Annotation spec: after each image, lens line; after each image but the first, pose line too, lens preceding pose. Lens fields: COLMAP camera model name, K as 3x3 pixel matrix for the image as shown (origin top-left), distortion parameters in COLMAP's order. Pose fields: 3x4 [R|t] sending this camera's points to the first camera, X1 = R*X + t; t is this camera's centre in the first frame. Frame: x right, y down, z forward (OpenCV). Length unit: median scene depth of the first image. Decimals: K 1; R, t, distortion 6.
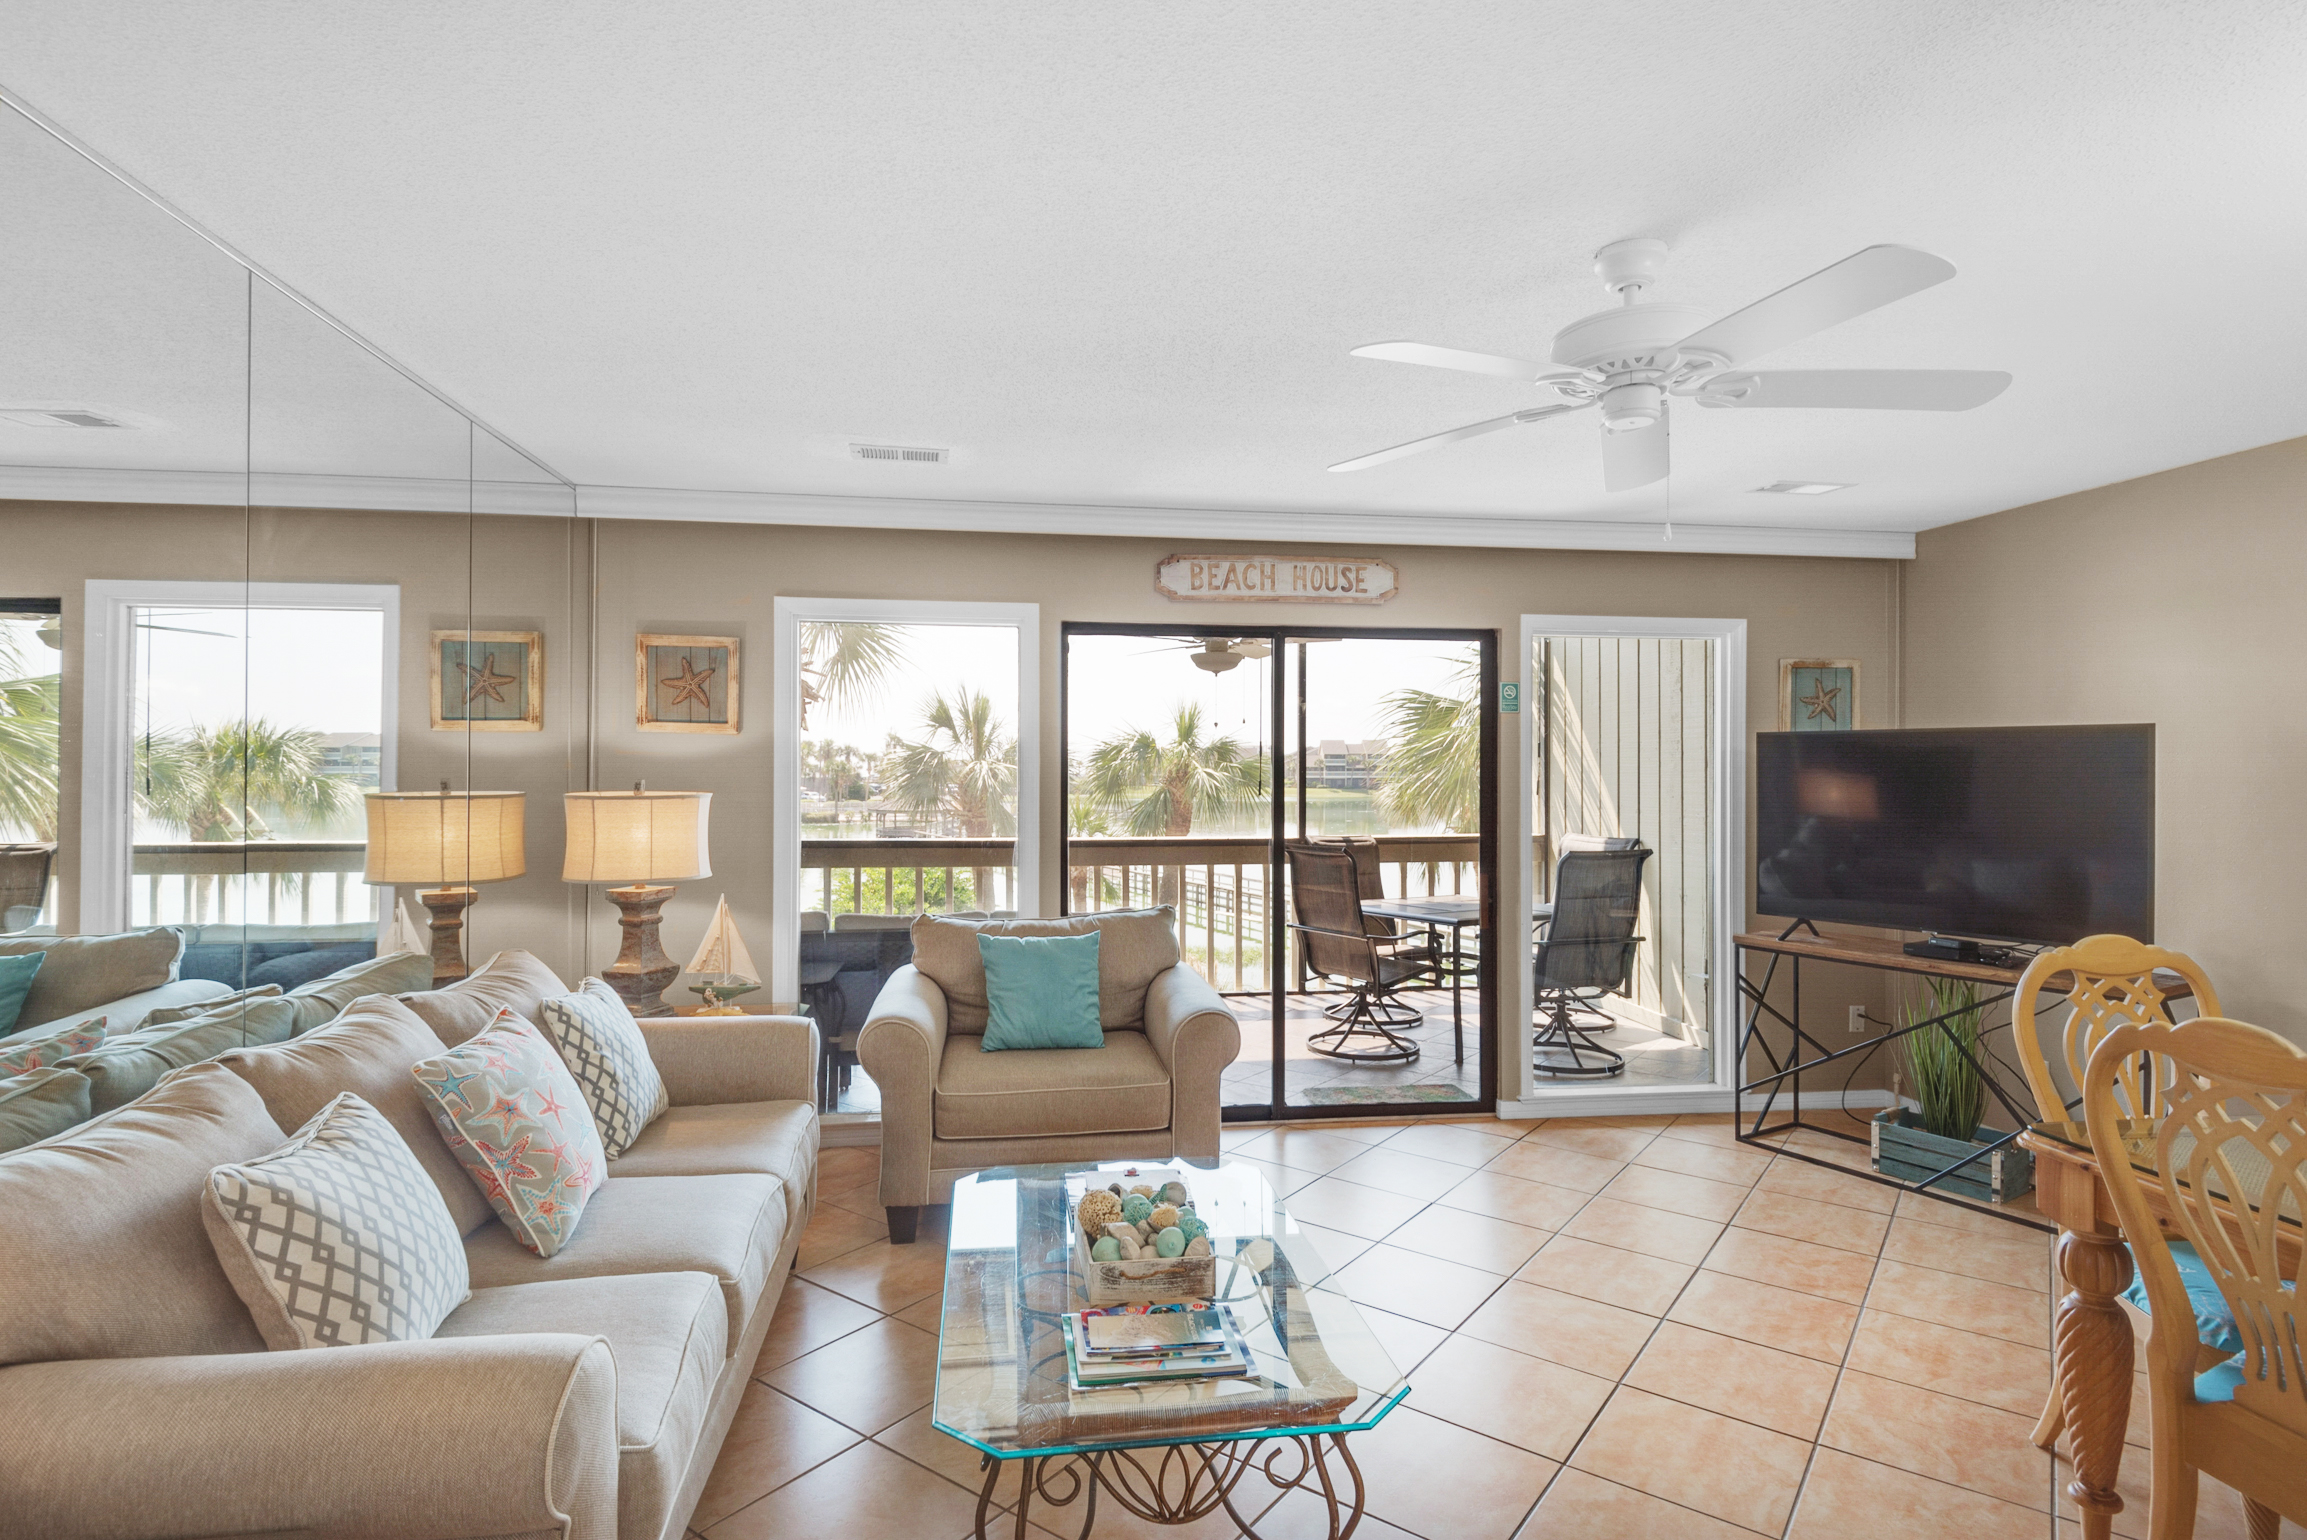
lens RADIAL K [[1148.7, 0, 1146.0], [0, 1148.7, 764.6], [0, 0, 1]] dist [0.012496, -0.000715]
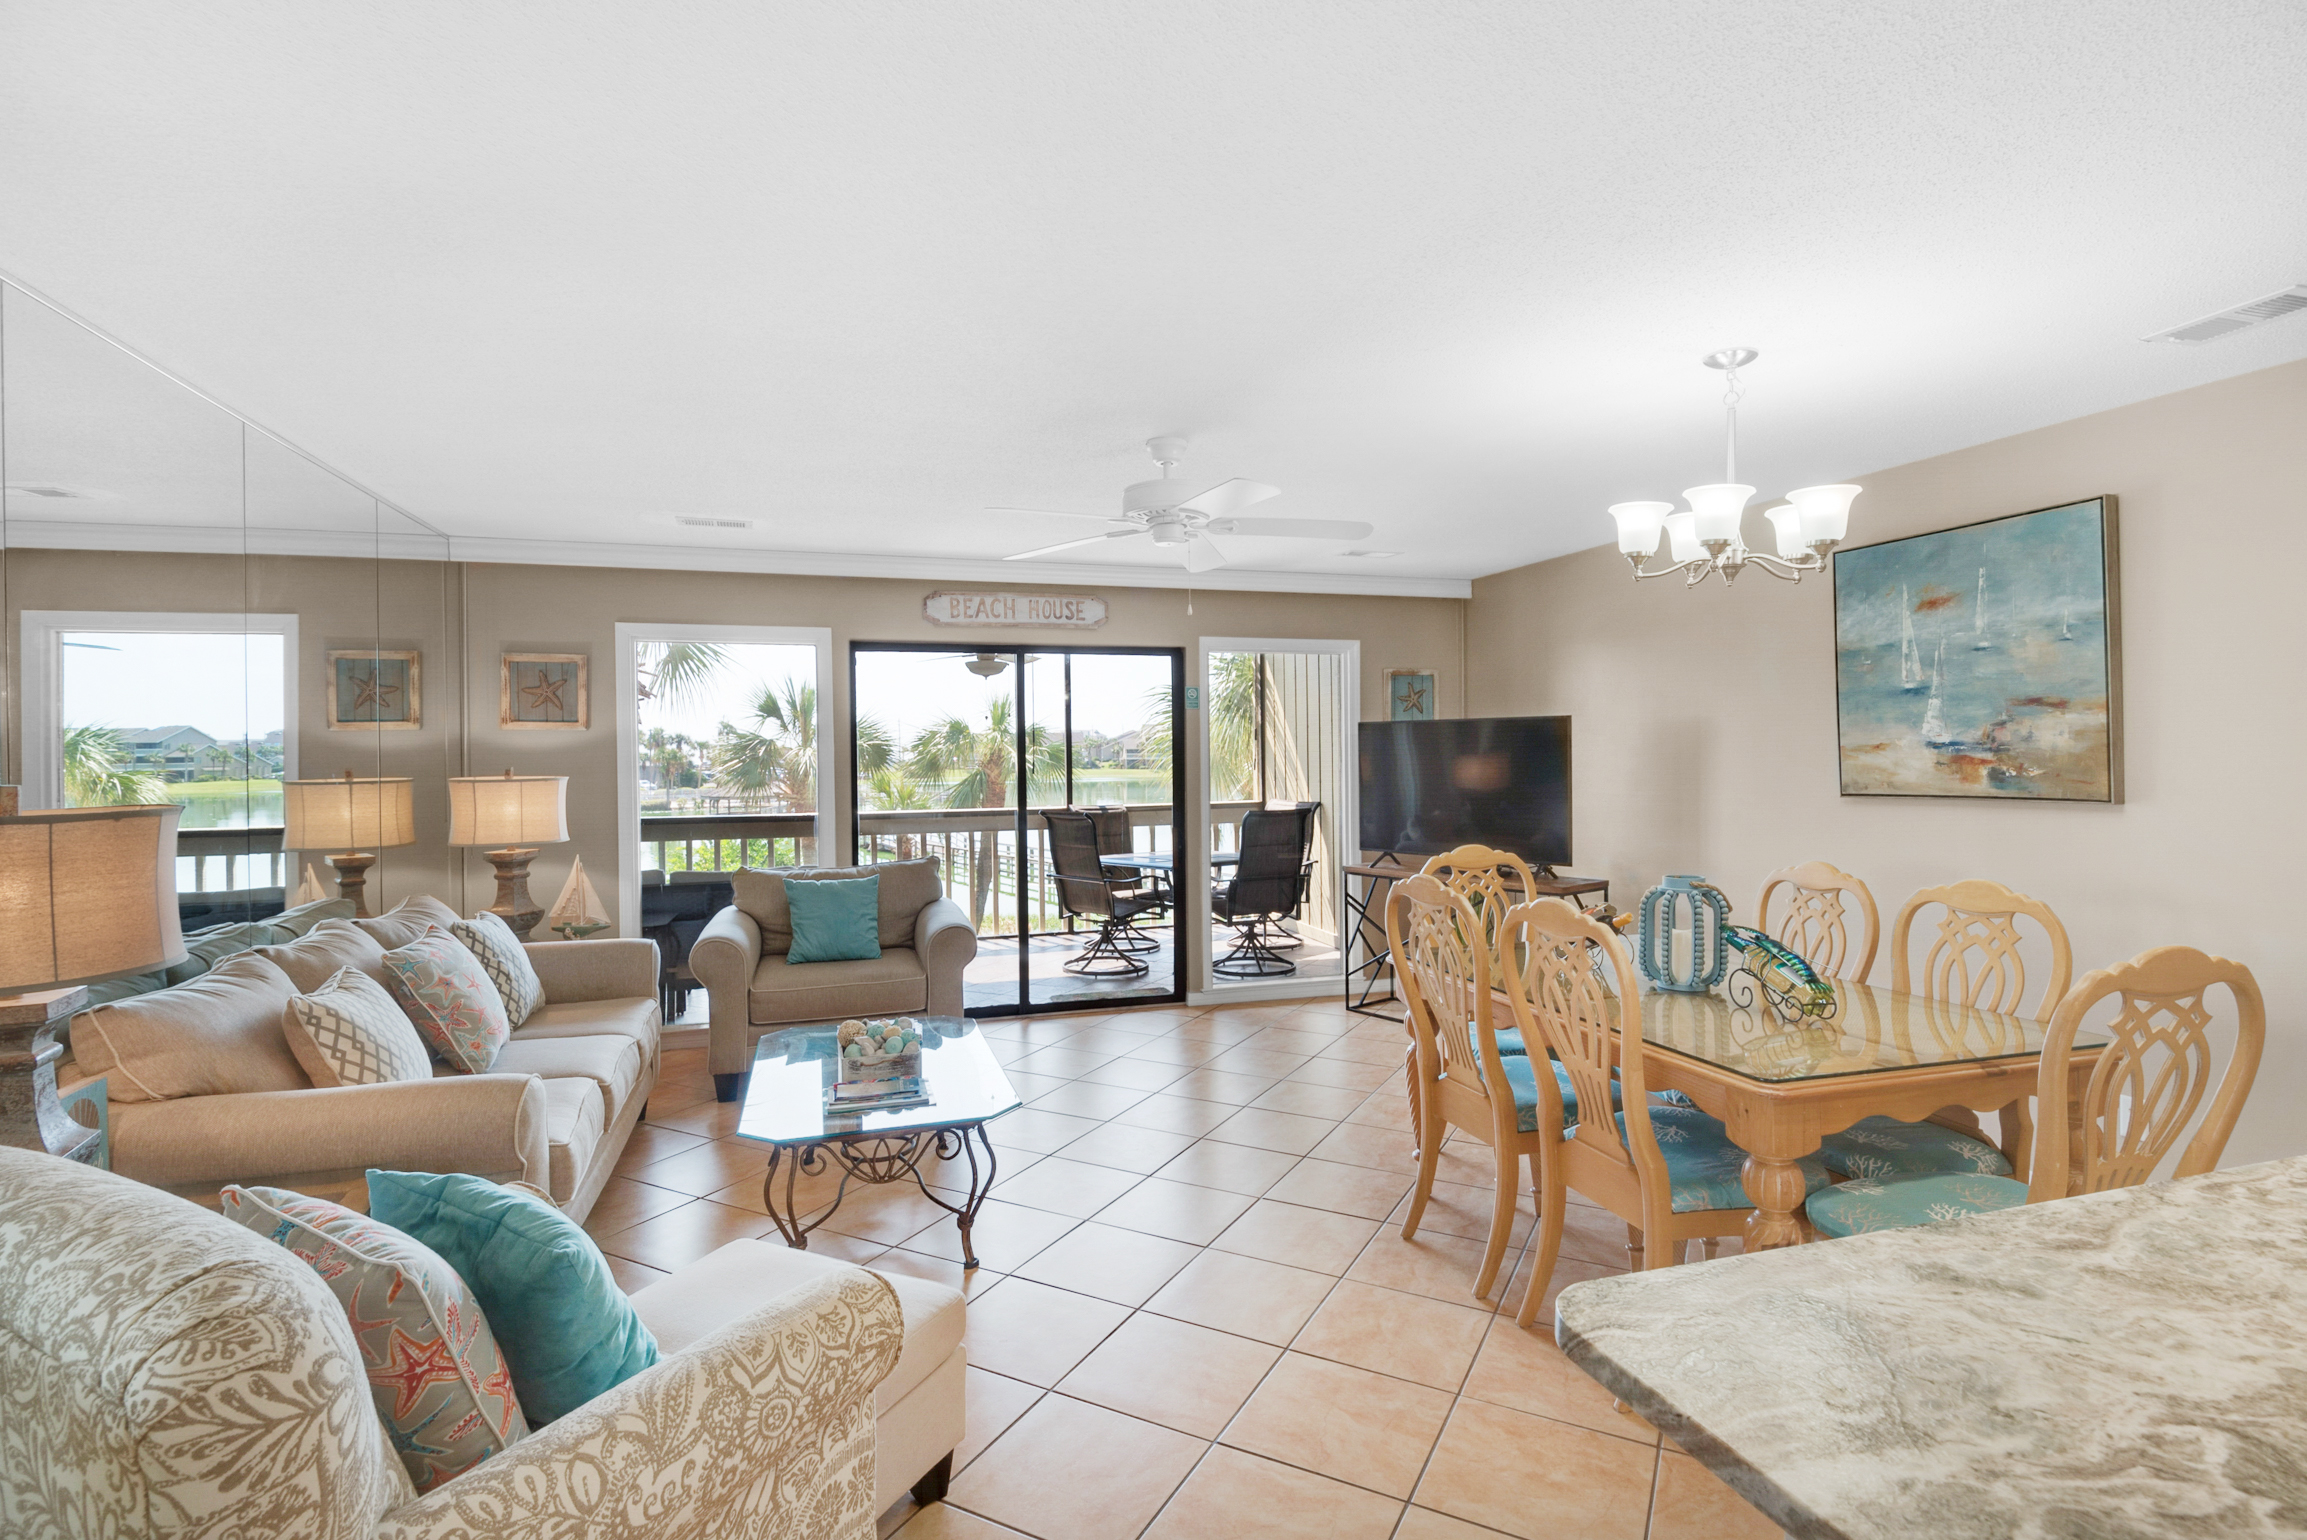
lens RADIAL K [[1092.2, 0, 1159.0], [0, 1092.2, 760.8], [0, 0, 1]] dist [0.001859, -0.004824]
pose [[0.987202, -0.014355, 0.158827, 0.081301], [0.012458, 0.999839, 0.012936, -0.000768], [-0.158987, -0.010792, 0.987222, -0.307479]]
